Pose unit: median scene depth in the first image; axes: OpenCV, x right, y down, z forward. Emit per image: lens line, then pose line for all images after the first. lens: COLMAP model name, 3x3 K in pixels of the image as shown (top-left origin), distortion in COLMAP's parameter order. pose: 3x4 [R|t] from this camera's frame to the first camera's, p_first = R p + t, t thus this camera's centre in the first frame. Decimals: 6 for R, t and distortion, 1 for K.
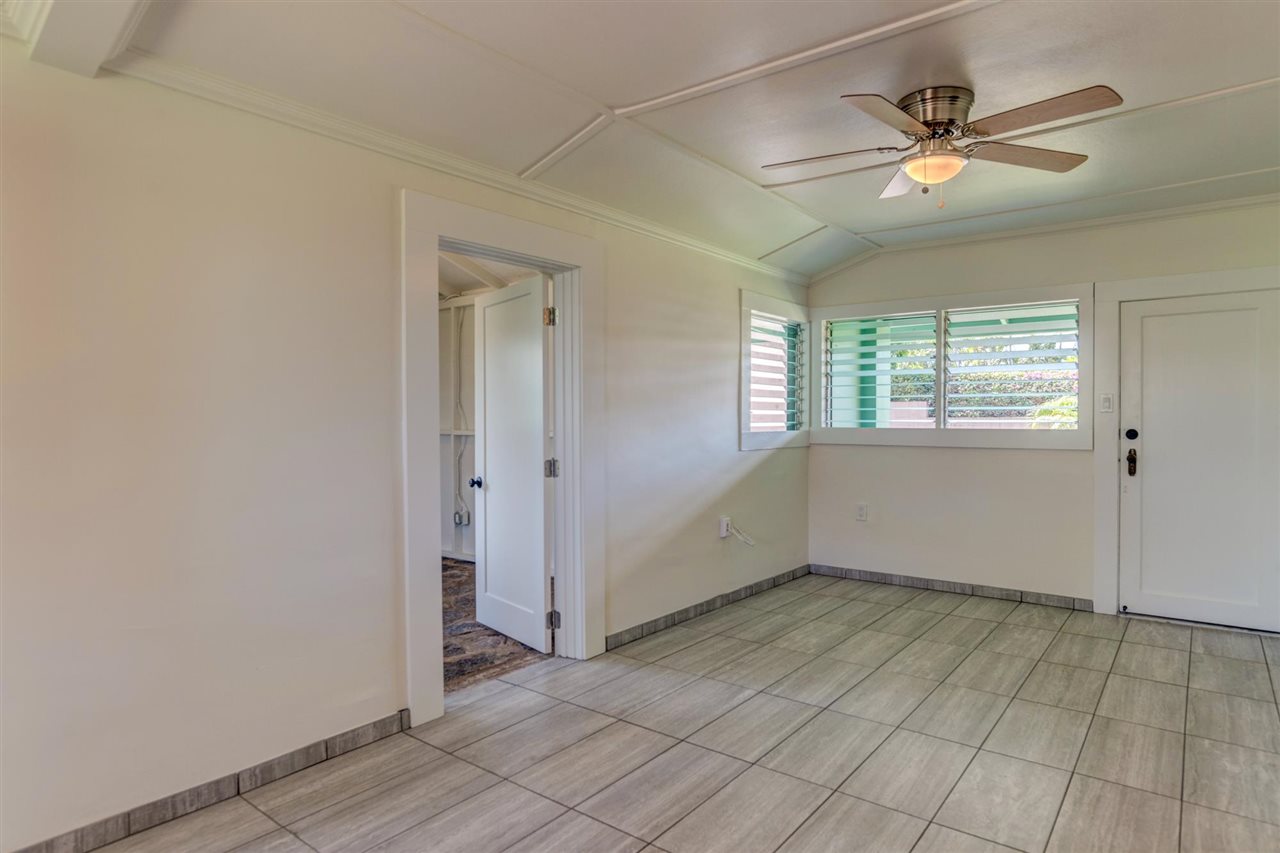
lens RADIAL K [[777.5, 0, 640.0], [0, 777.5, 426.5], [0, 0, 1]] dist [-0.001224, 0.000397]
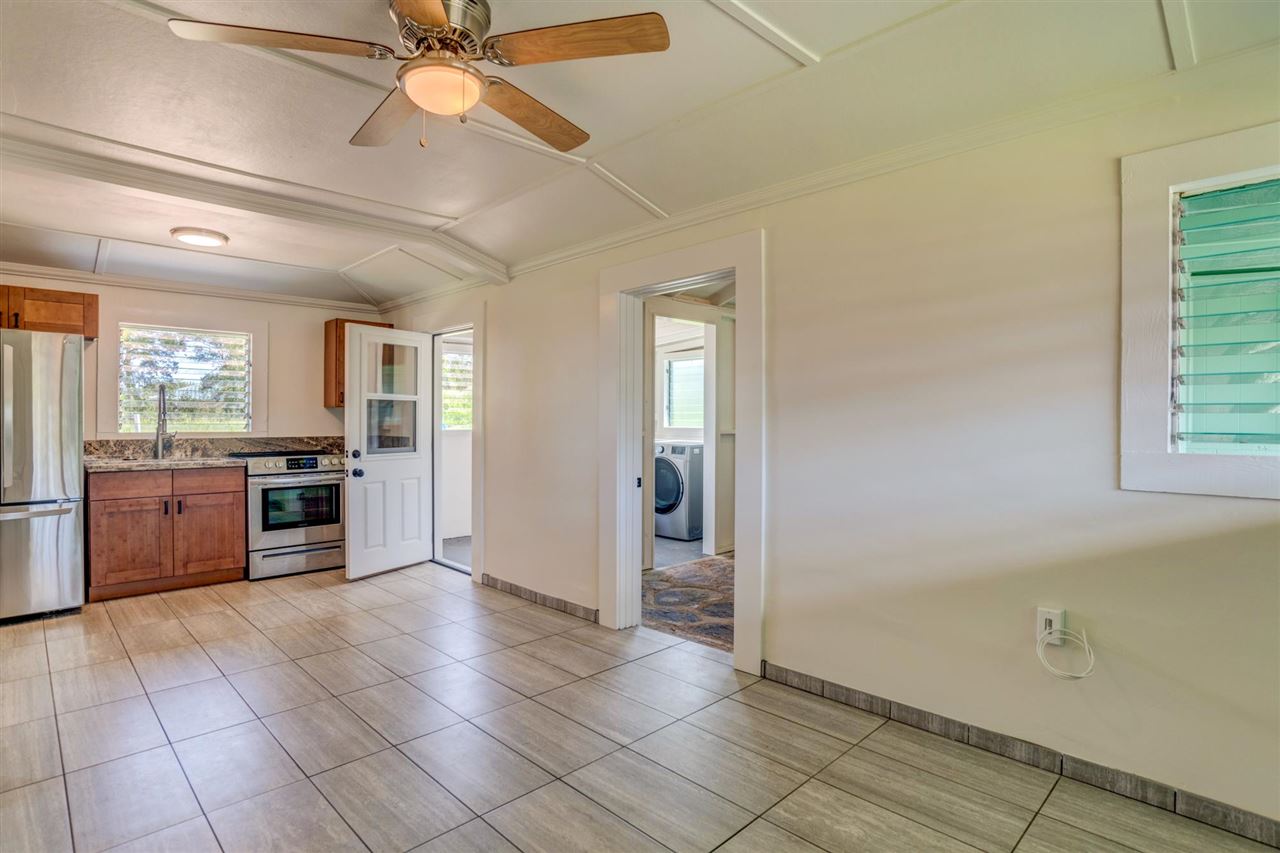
lens RADIAL K [[645.8, 0, 640.0], [0, 645.8, 426.5], [0, 0, 1]] dist [-0.047497, 0.027899]
pose [[-0.165527, 0.001259, -0.986204, 0.782602], [-0.008566, 0.999960, 0.002714, -0.008904], [0.986168, 0.008897, -0.165510, 1.053622]]
